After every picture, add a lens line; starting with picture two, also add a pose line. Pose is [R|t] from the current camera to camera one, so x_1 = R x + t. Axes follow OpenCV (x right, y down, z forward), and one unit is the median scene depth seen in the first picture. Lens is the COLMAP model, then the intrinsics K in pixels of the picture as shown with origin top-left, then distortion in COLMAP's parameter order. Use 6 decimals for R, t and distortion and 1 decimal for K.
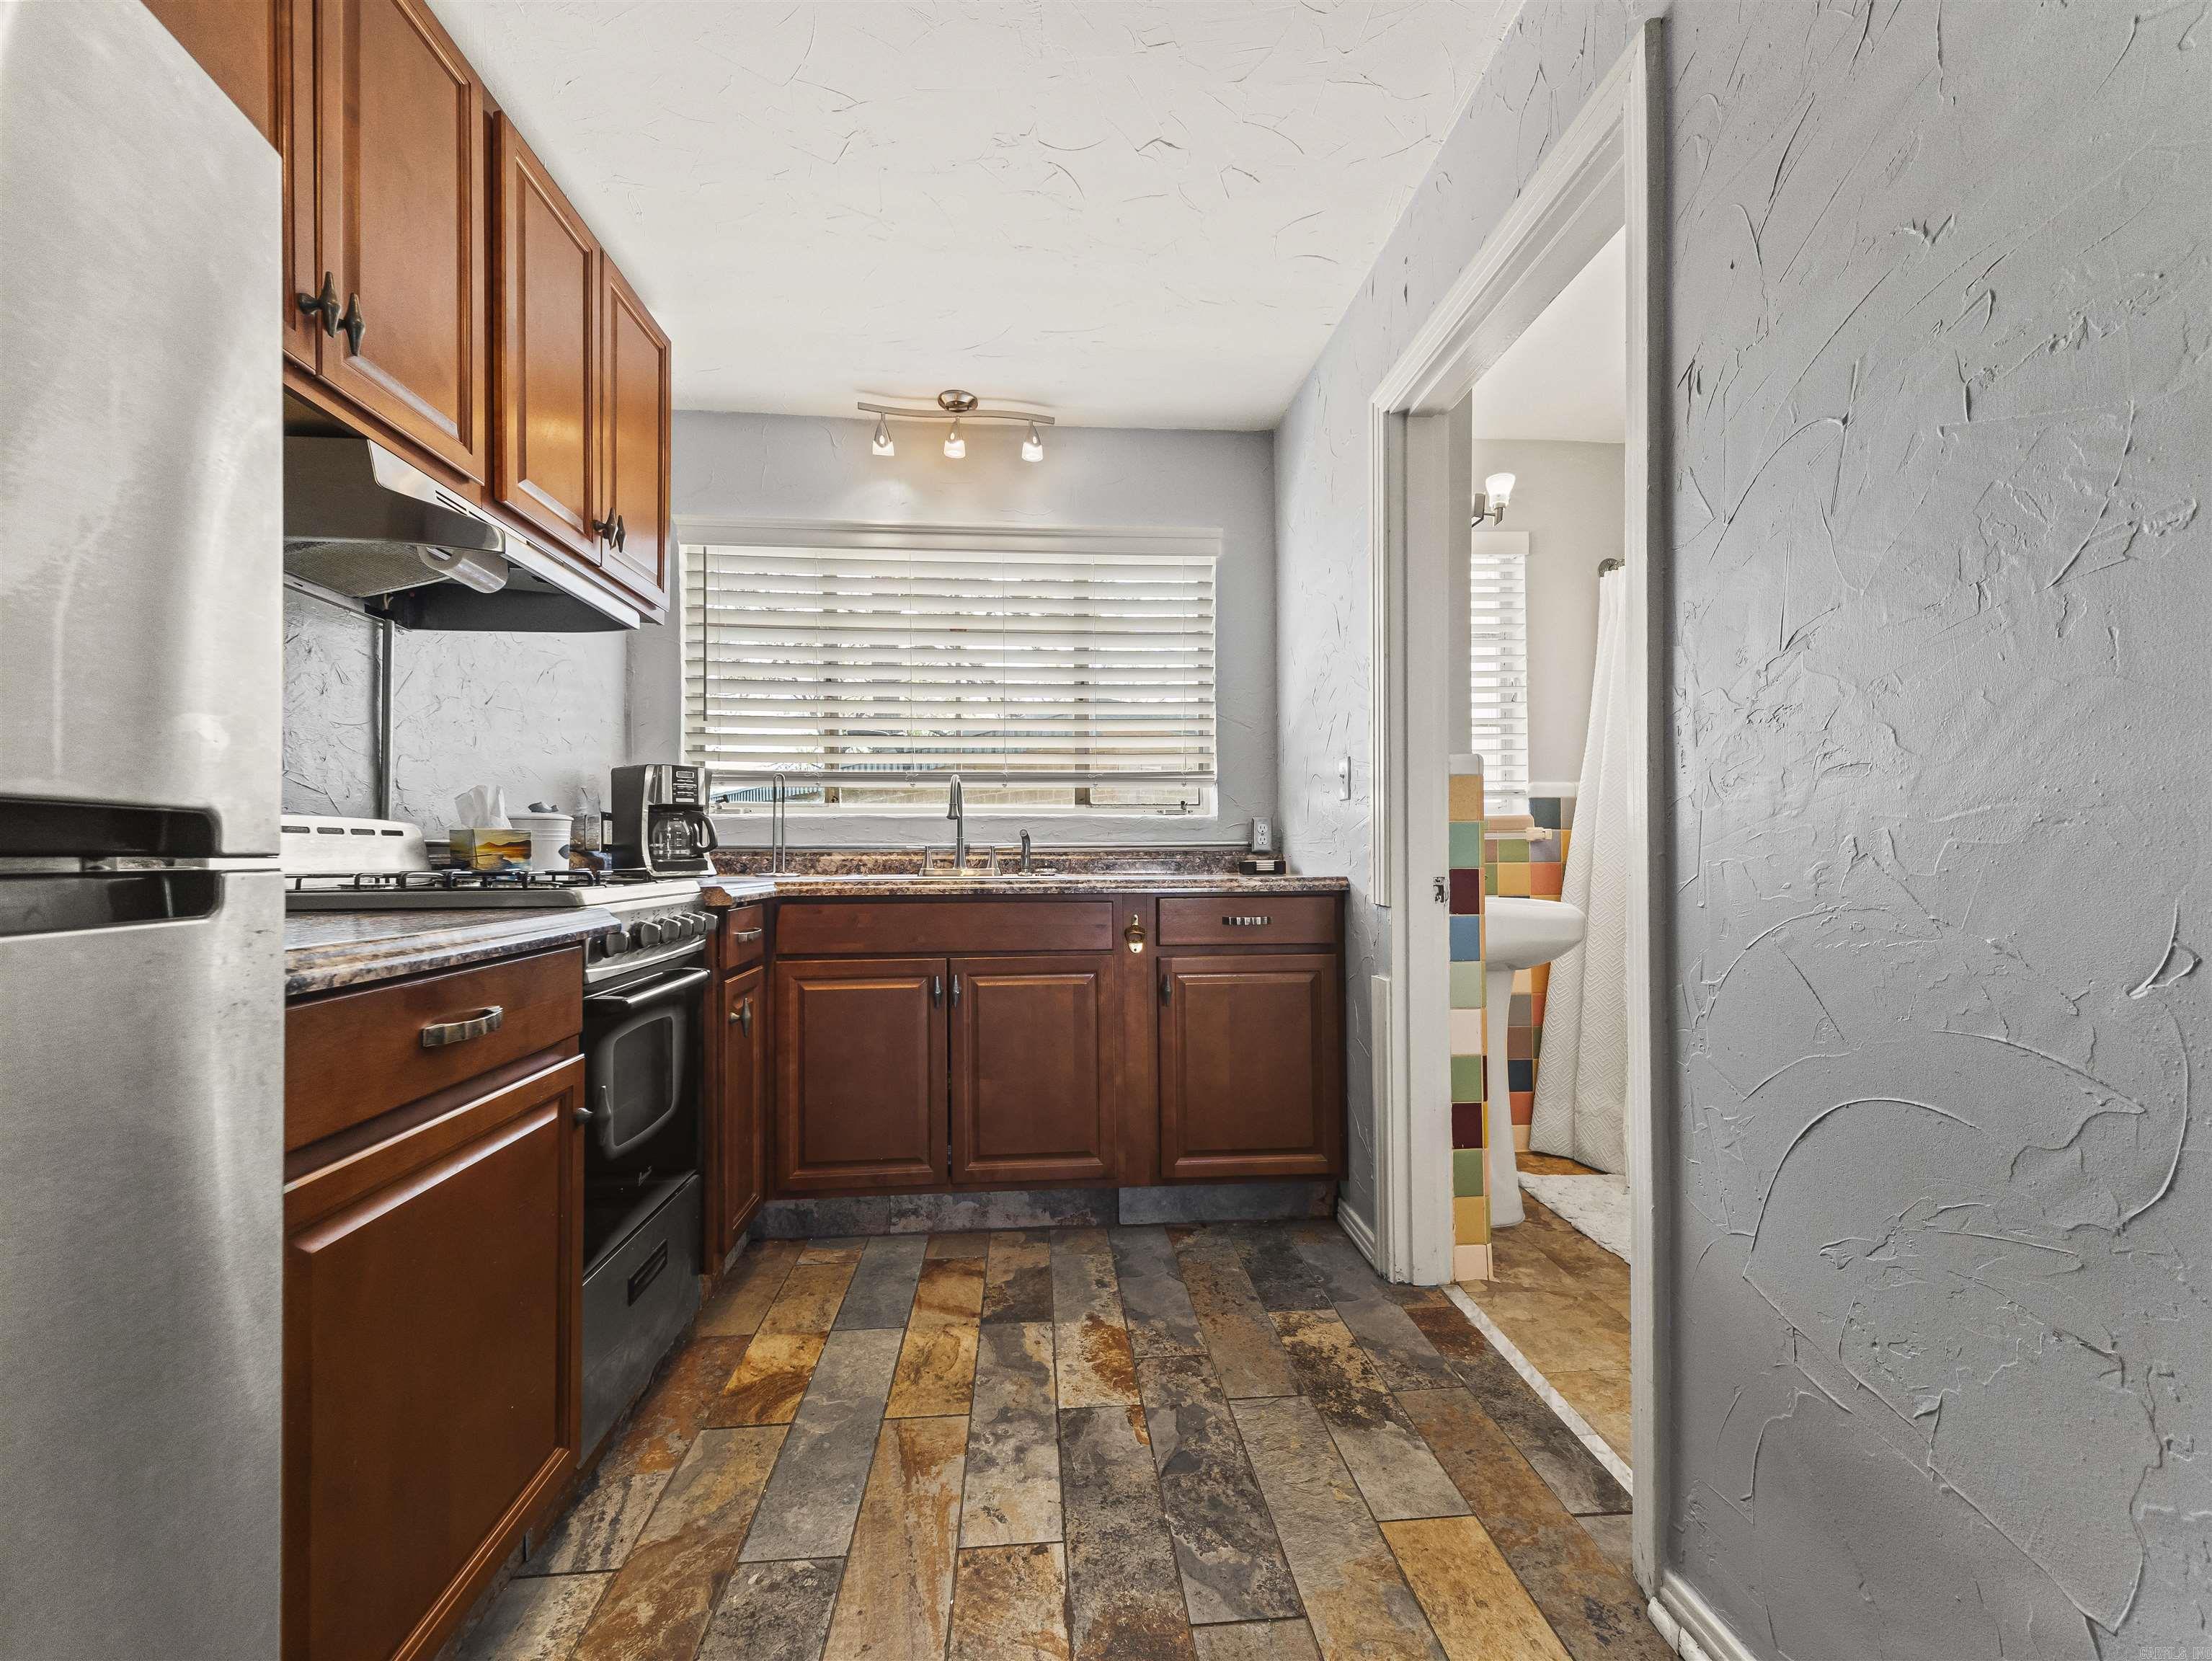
lens RADIAL K [[852.4, 0, 1089.1], [0, 852.4, 840.6], [0, 0, 1]] dist [0.023464, -0.006769]
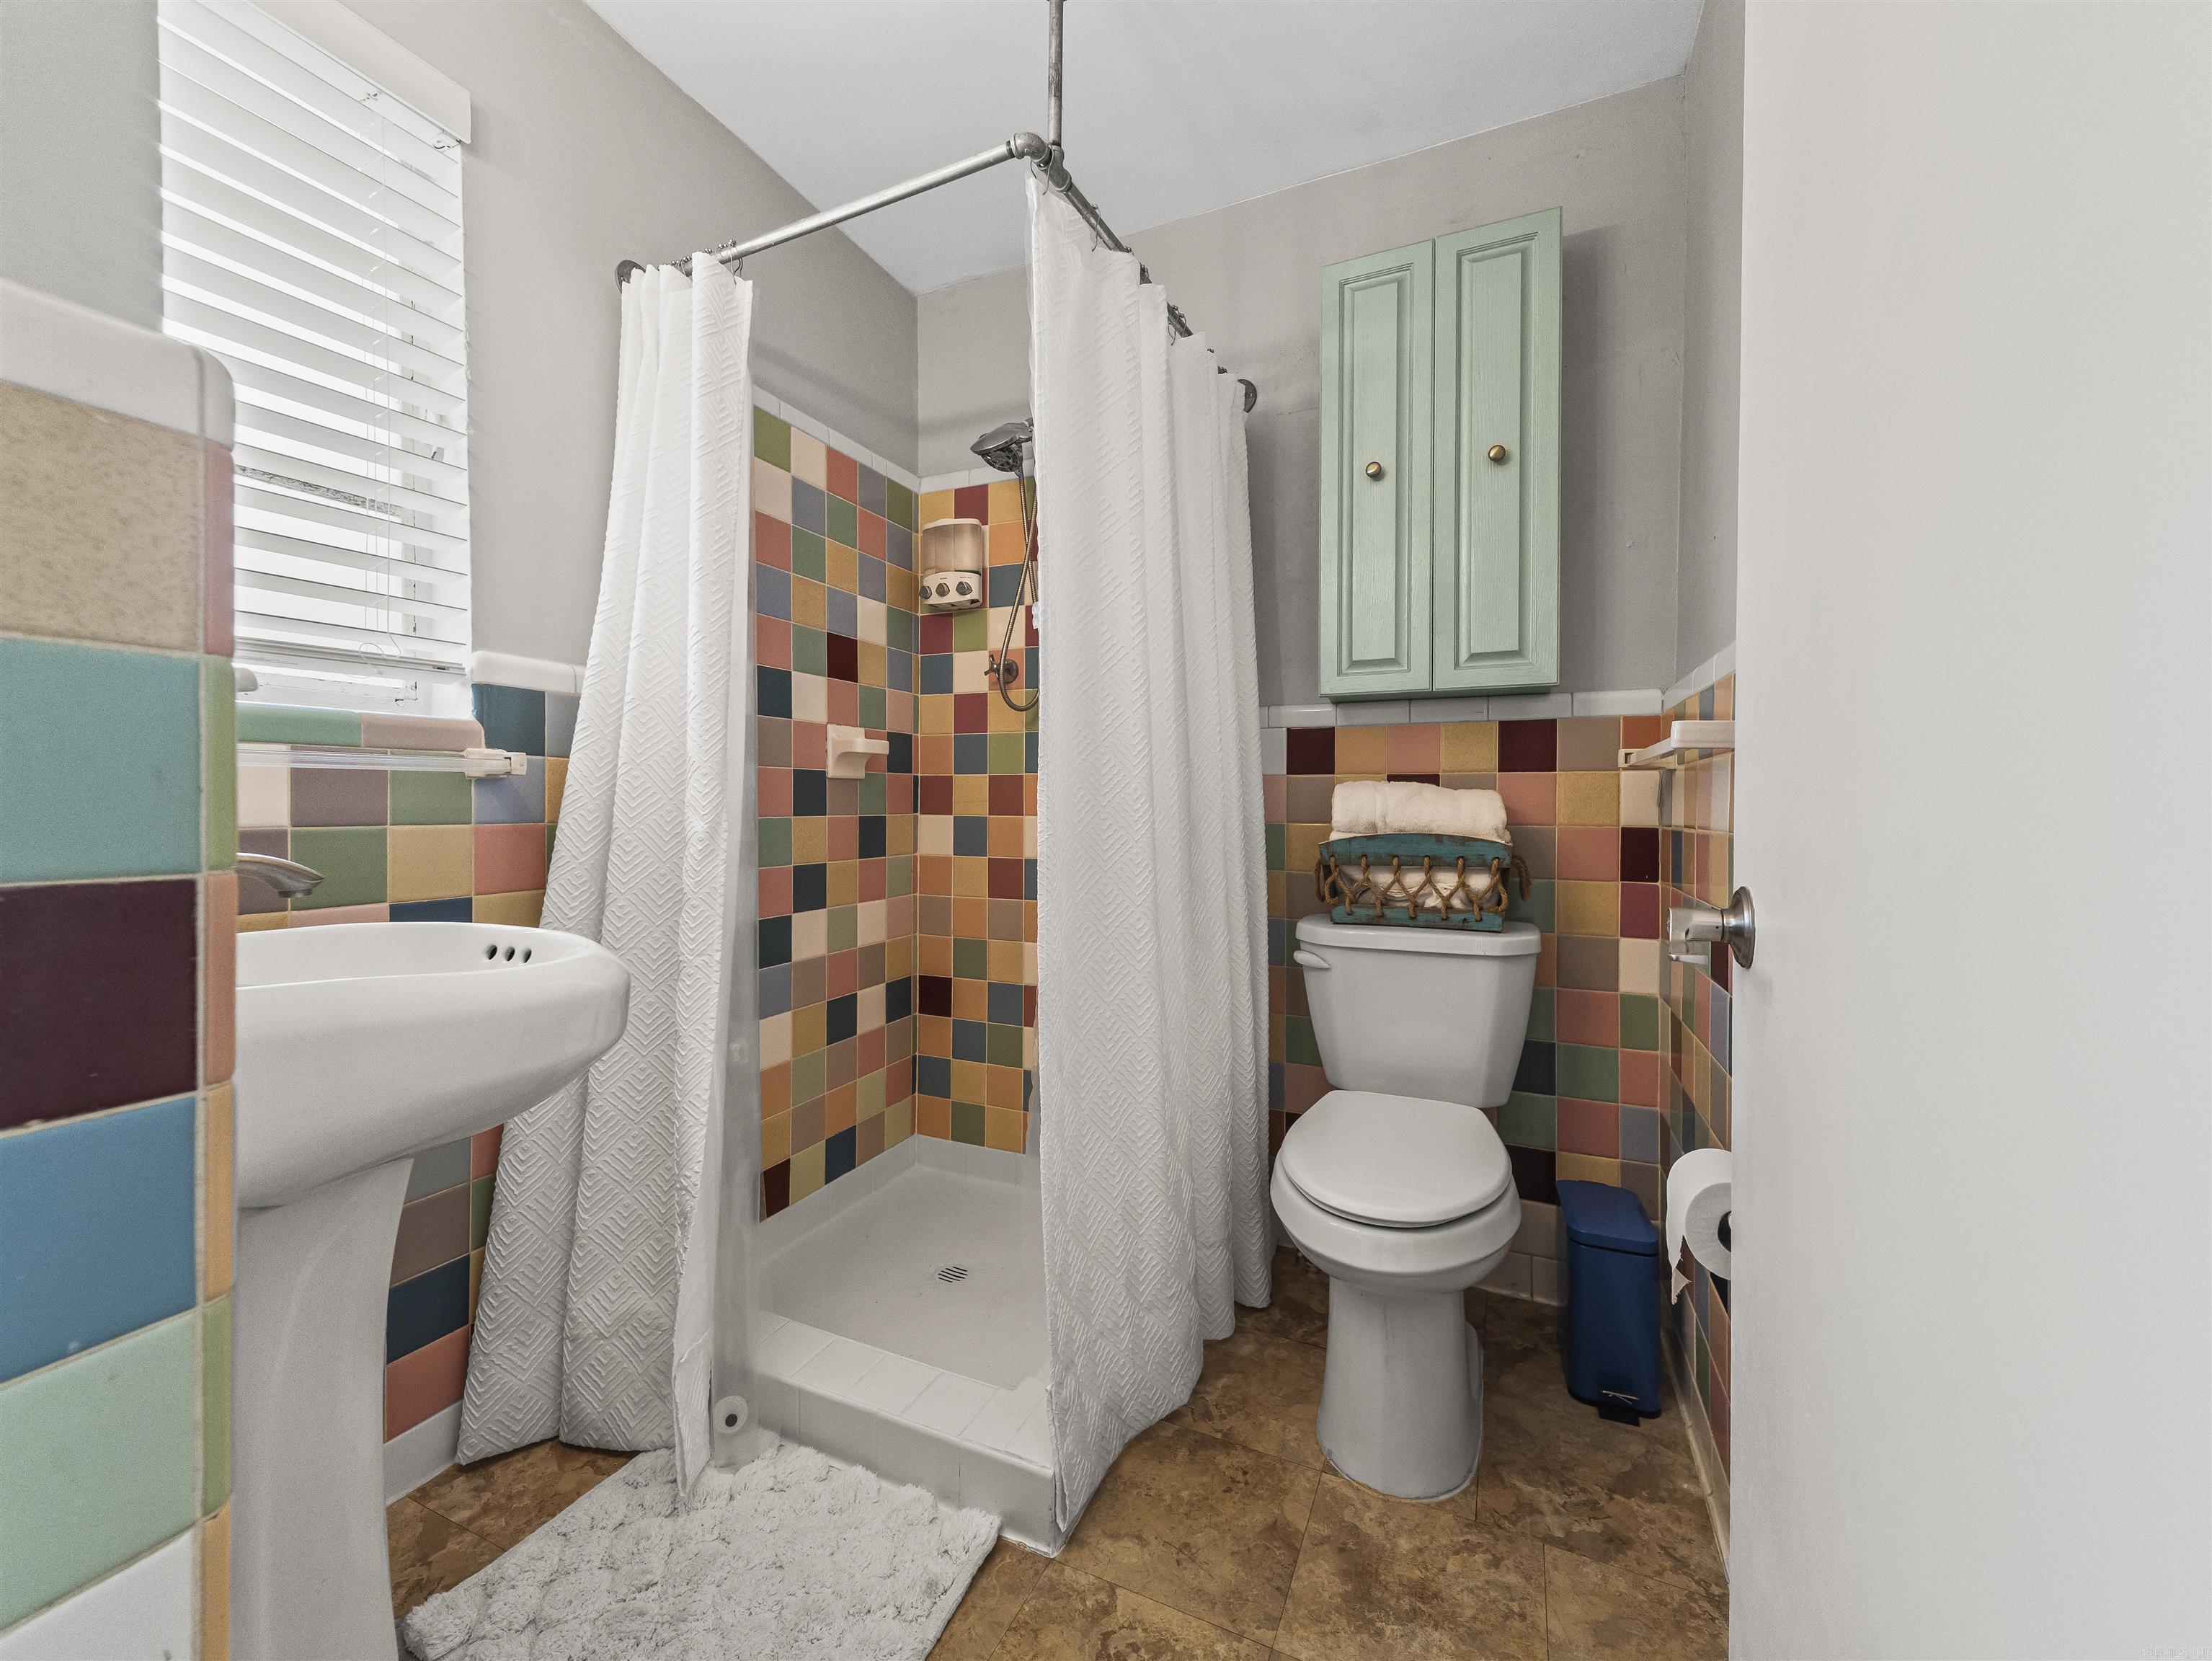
lens RADIAL K [[852.4, 0, 1119.0], [0, 852.4, 815.5], [0, 0, 1]] dist [0.023464, -0.006769]
pose [[0.440488, -0.001088, 0.897758, 0.300753], [-0.023249, 0.999650, 0.012618, 0.007738], [-0.897458, -0.026430, 0.440308, 0.579957]]
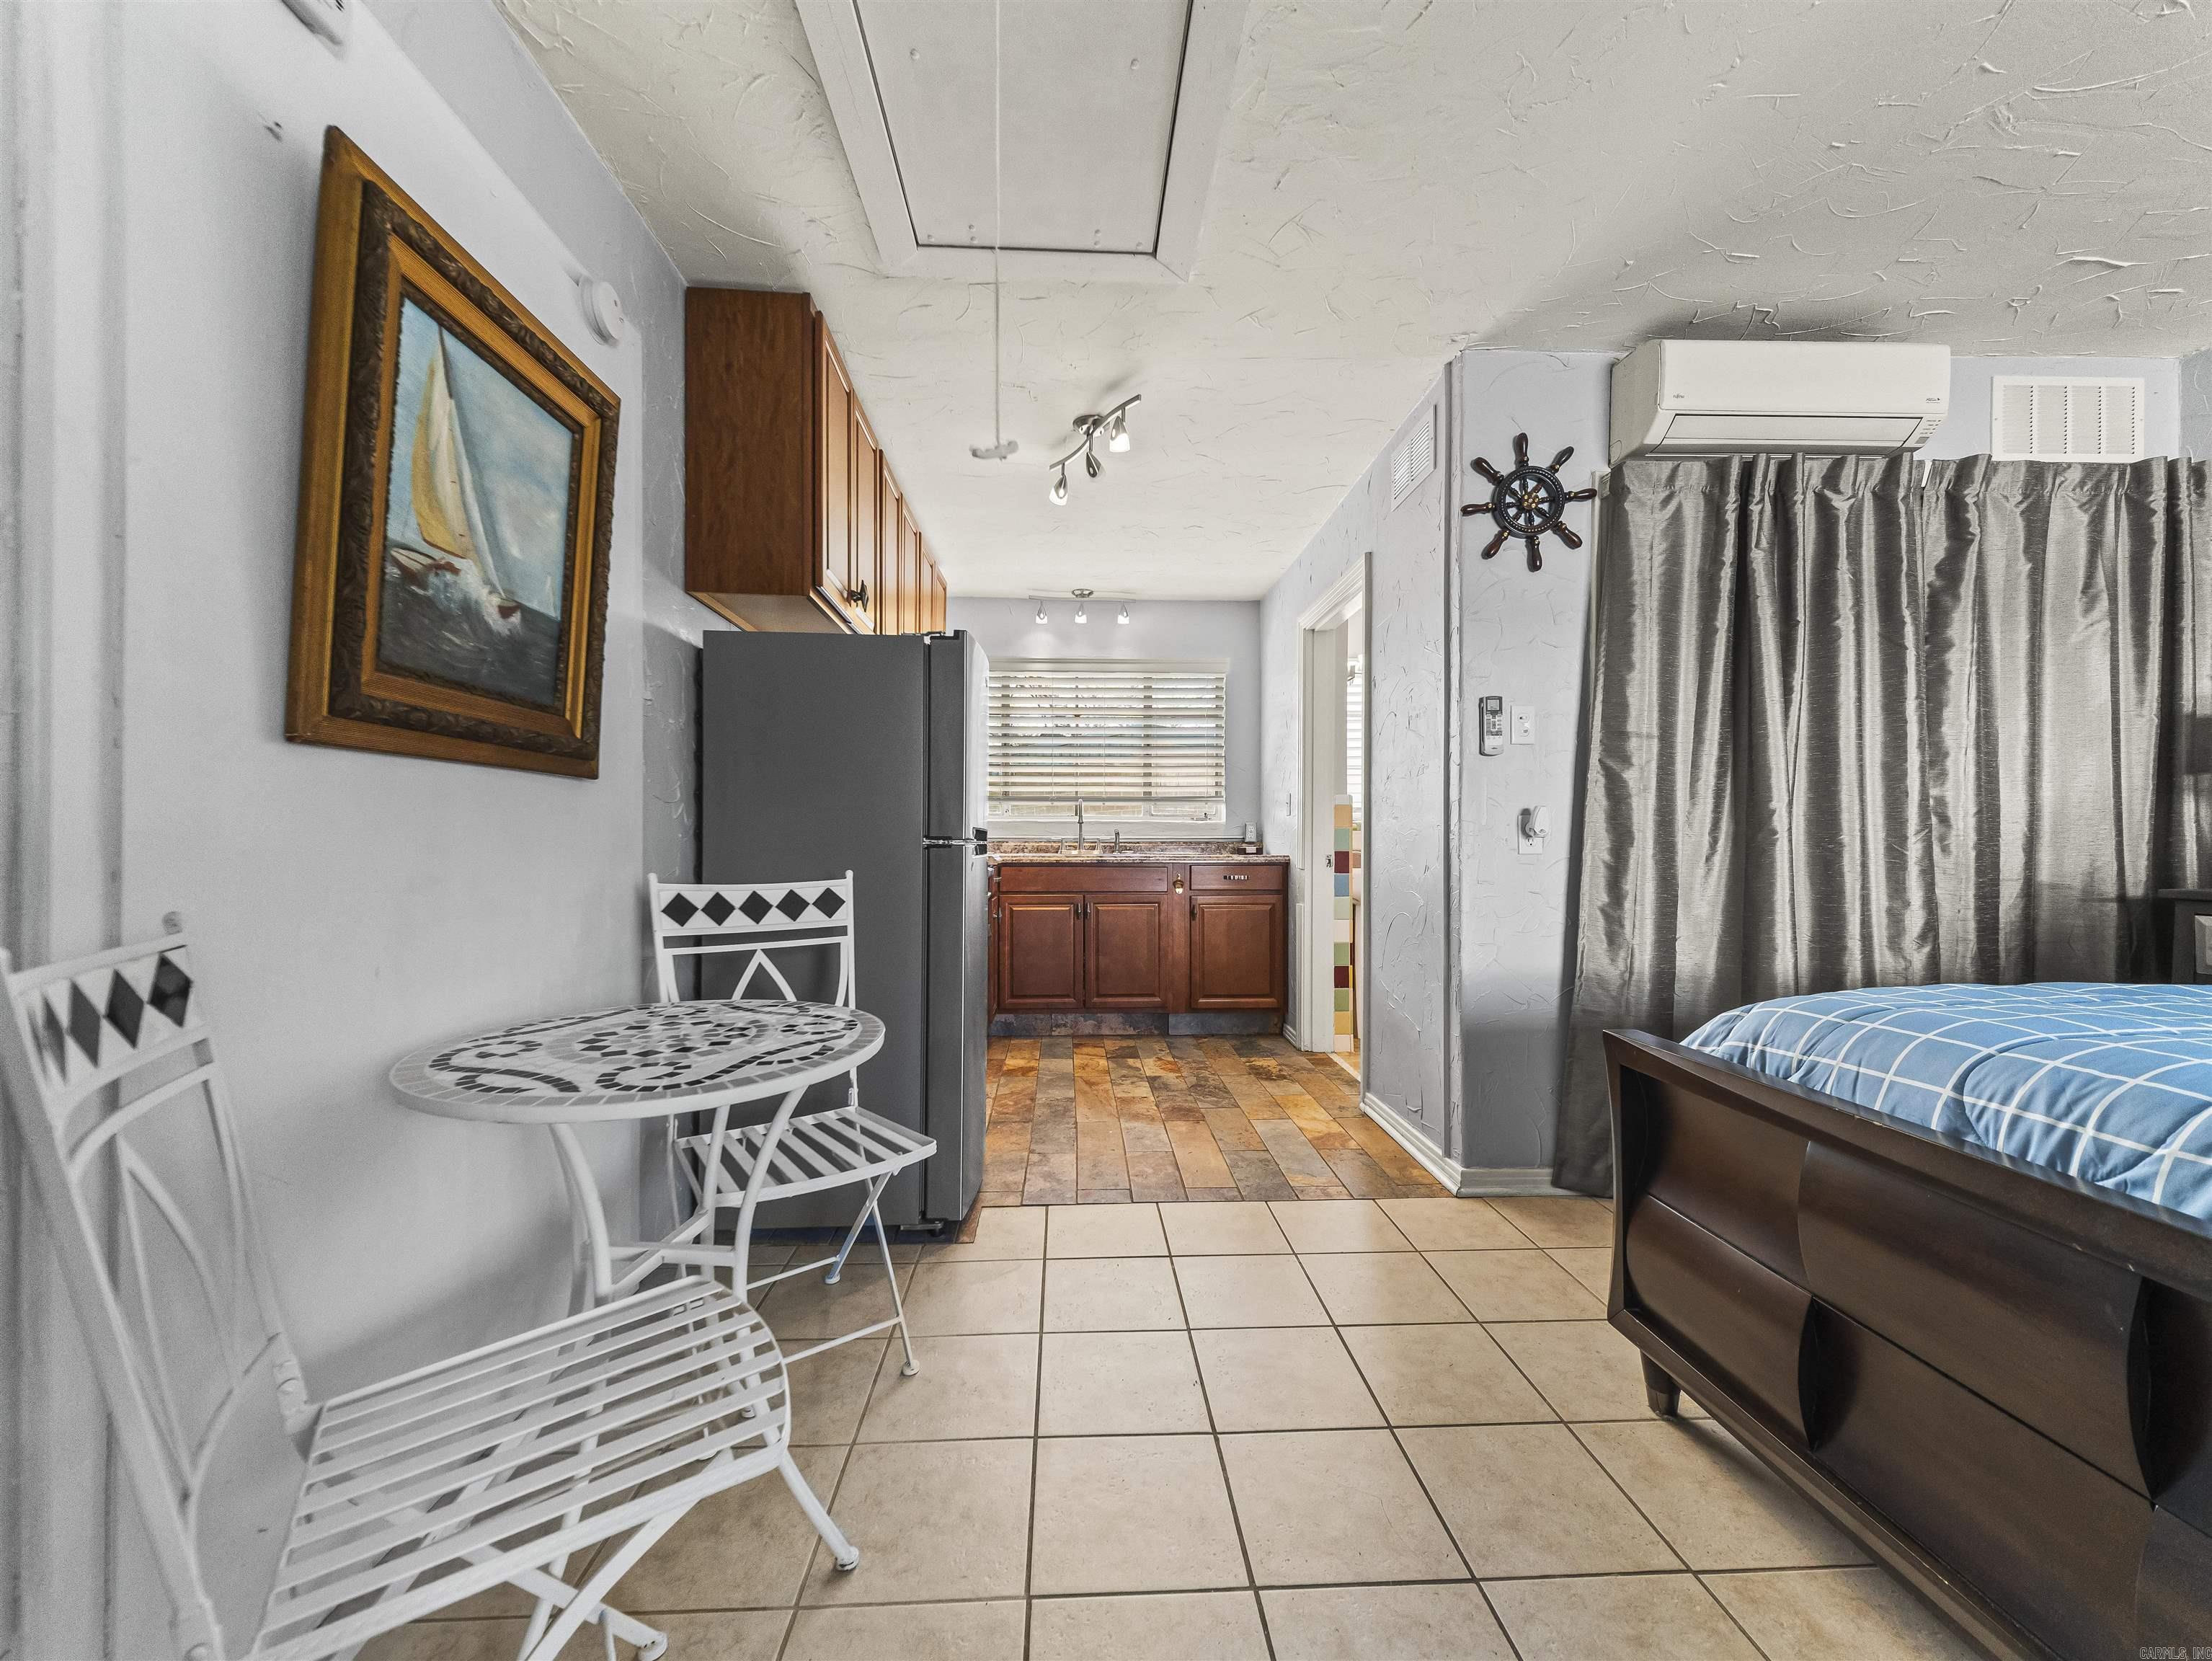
lens RADIAL K [[852.4, 0, 1099.8], [0, 852.4, 839.0], [0, 0, 1]] dist [0.023464, -0.006769]
pose [[0.999628, 0.008105, -0.026025, -0.069839], [-0.007881, 0.999931, 0.008718, -0.007389], [0.026094, -0.008510, 0.999623, -0.868101]]
